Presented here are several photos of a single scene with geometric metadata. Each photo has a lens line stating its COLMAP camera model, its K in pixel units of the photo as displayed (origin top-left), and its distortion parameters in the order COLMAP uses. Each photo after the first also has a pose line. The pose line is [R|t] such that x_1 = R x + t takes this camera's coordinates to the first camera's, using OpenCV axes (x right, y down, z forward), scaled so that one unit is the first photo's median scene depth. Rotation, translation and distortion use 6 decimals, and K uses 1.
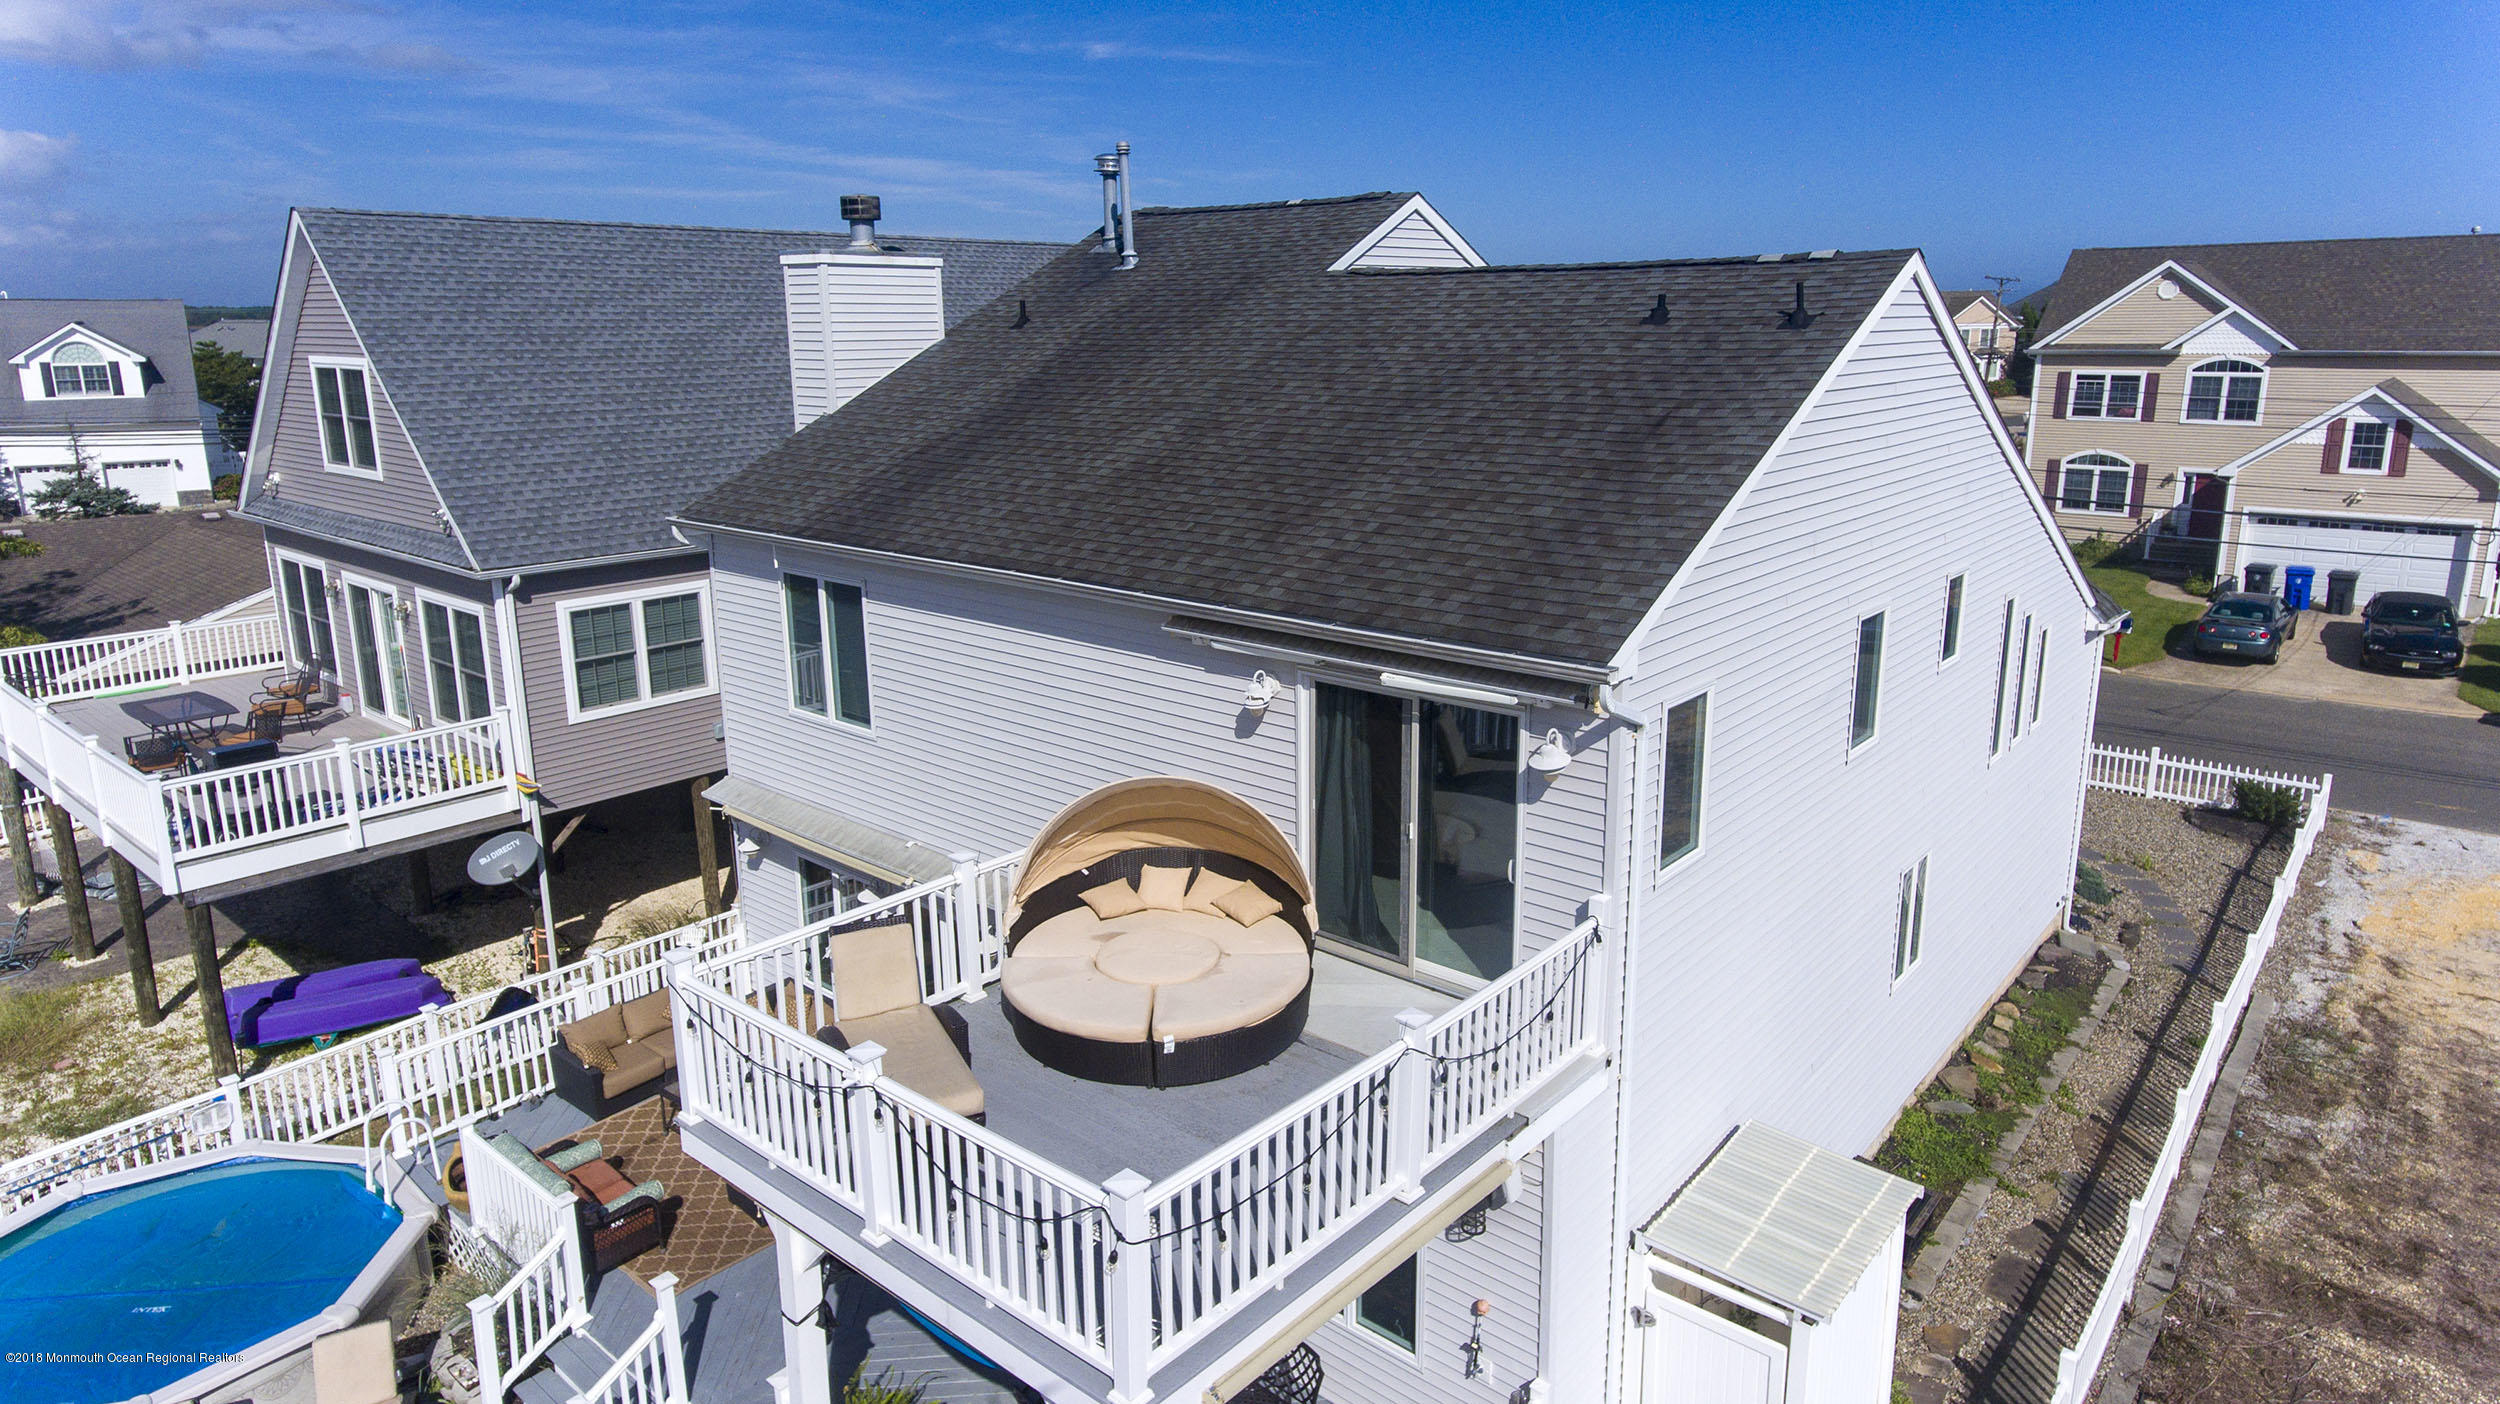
lens RADIAL K [[1451.6, 0, 1251.1], [0, 1451.6, 634.3], [0, 0, 1]] dist [0.017740, -0.000143]
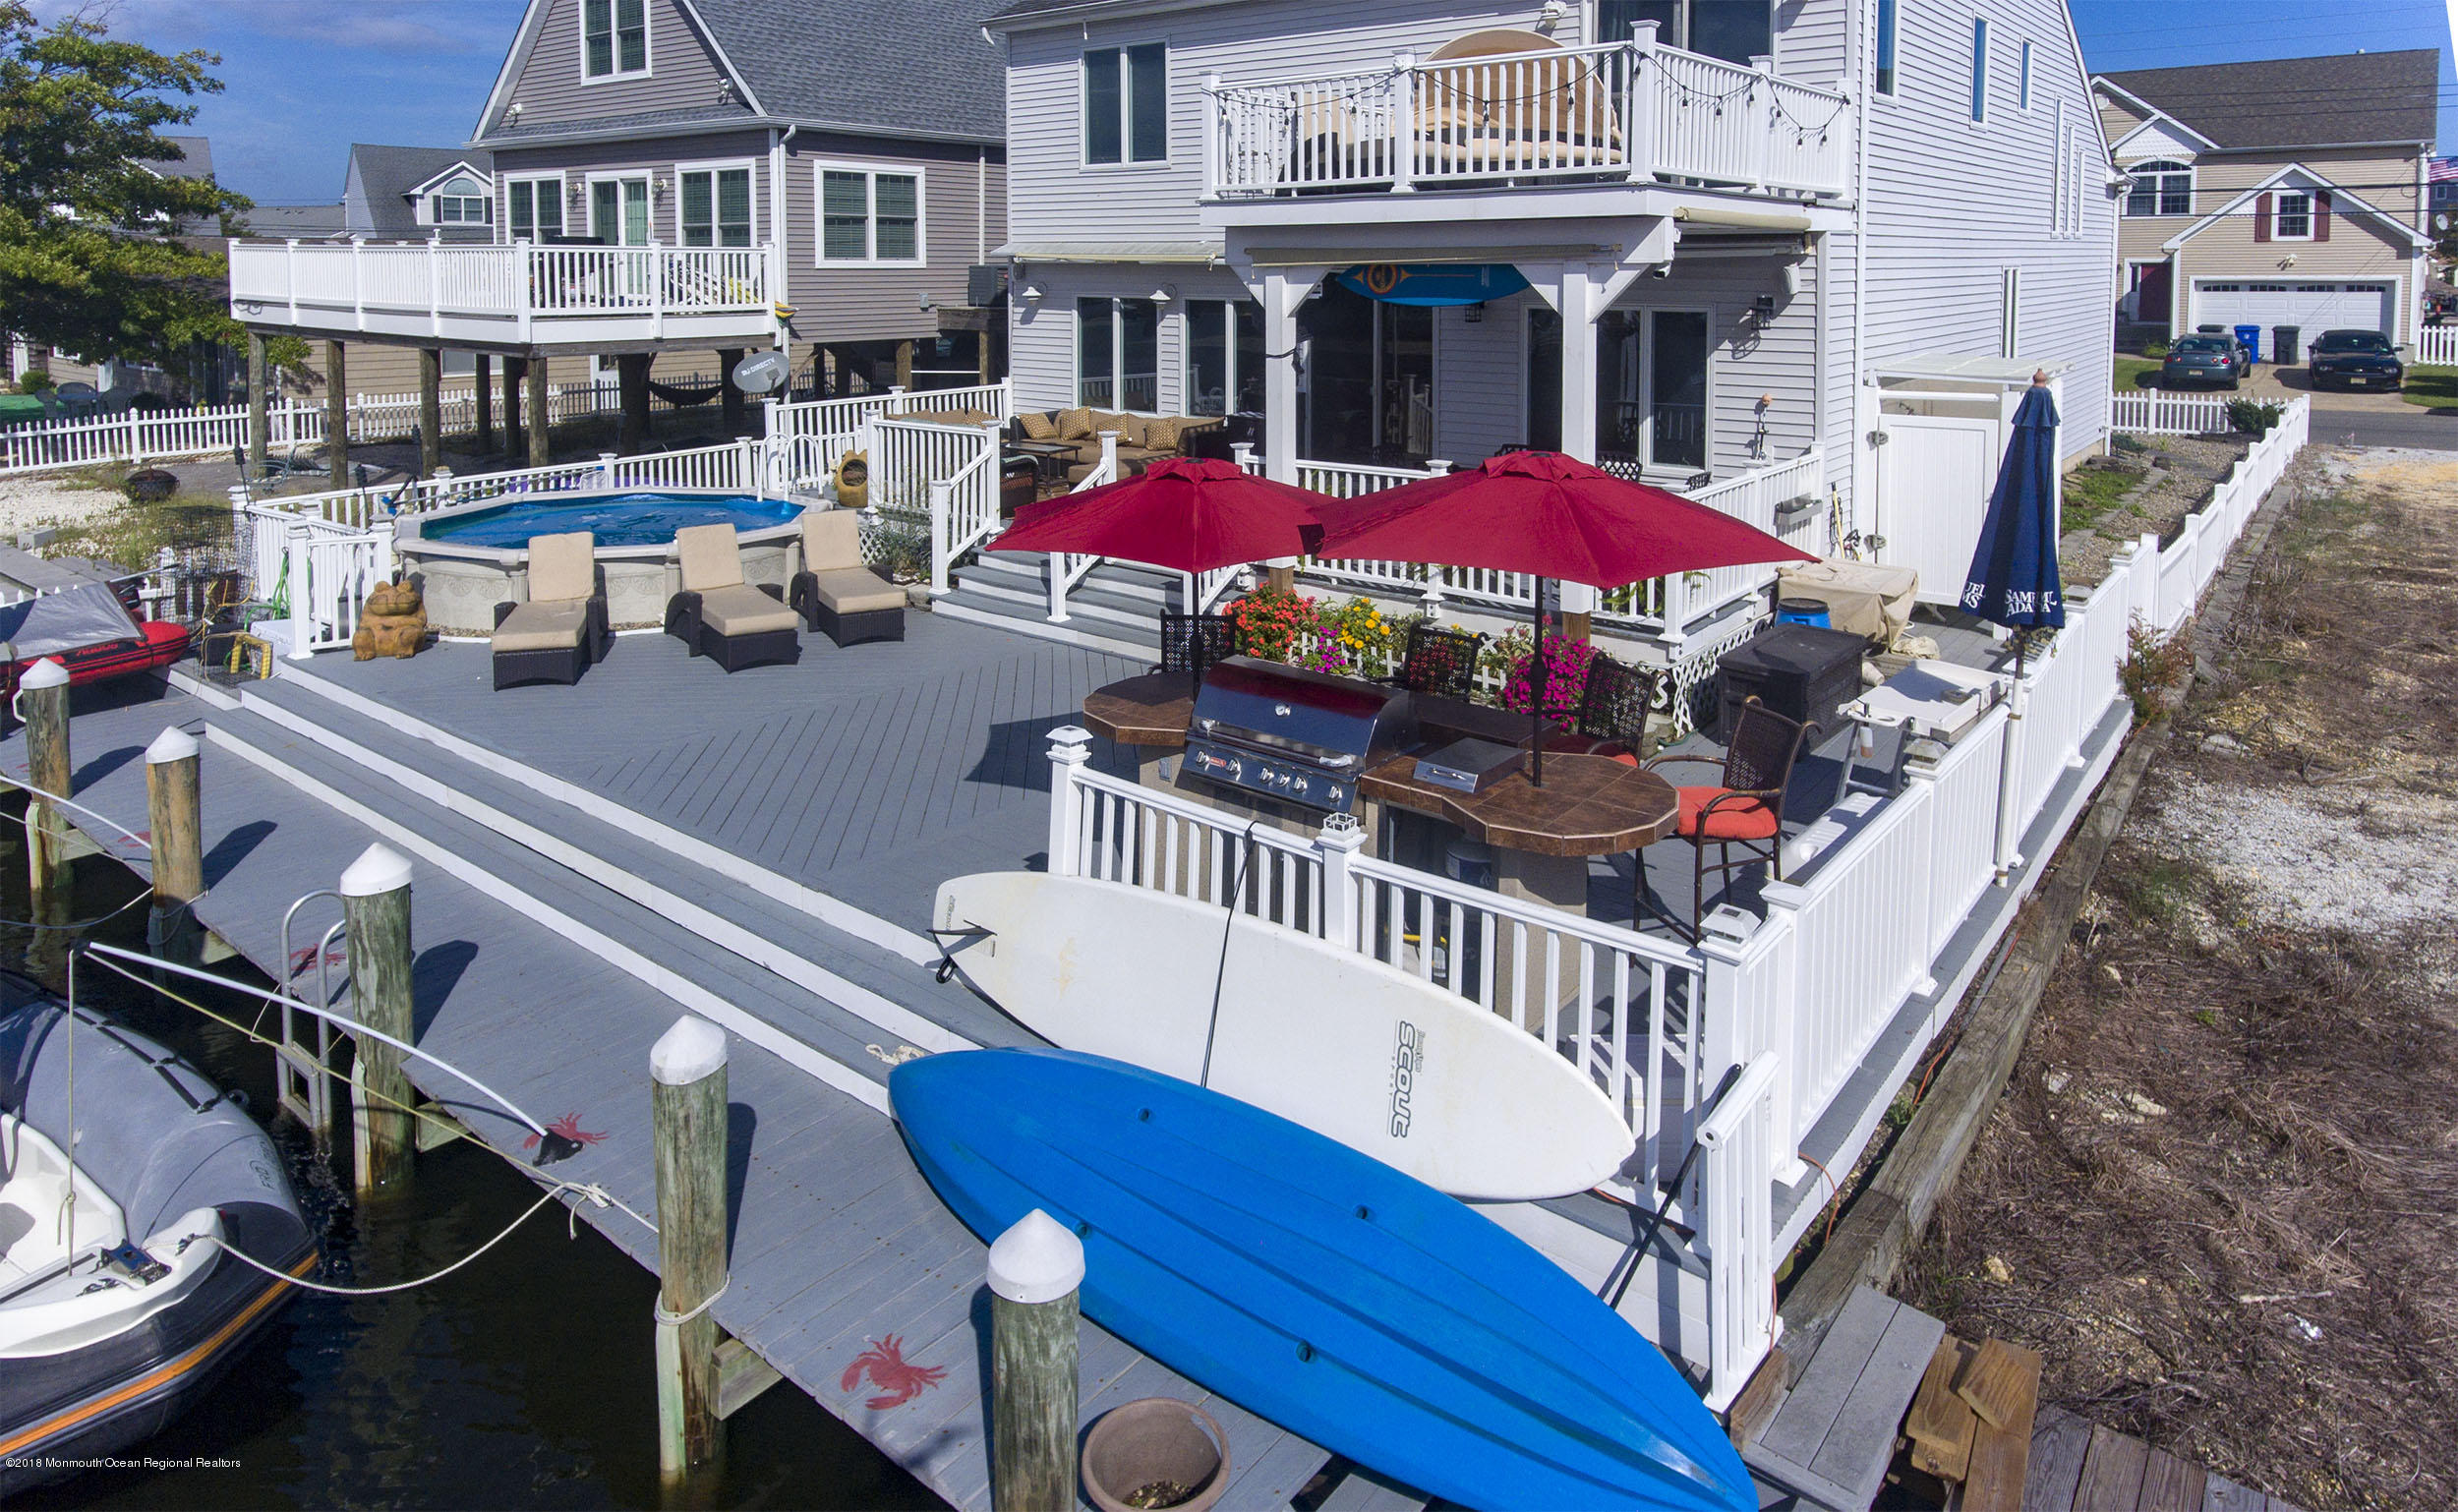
lens RADIAL K [[1483.1, 0, 1226.4], [0, 1483.1, 339.6], [0, 0, 1]] dist [0.020608, -0.000047]
pose [[0.999264, 0.005939, 0.037895, -0.140227], [0.000403, 0.986262, -0.165190, 0.230861], [-0.038355, 0.165084, 0.985533, -0.116854]]
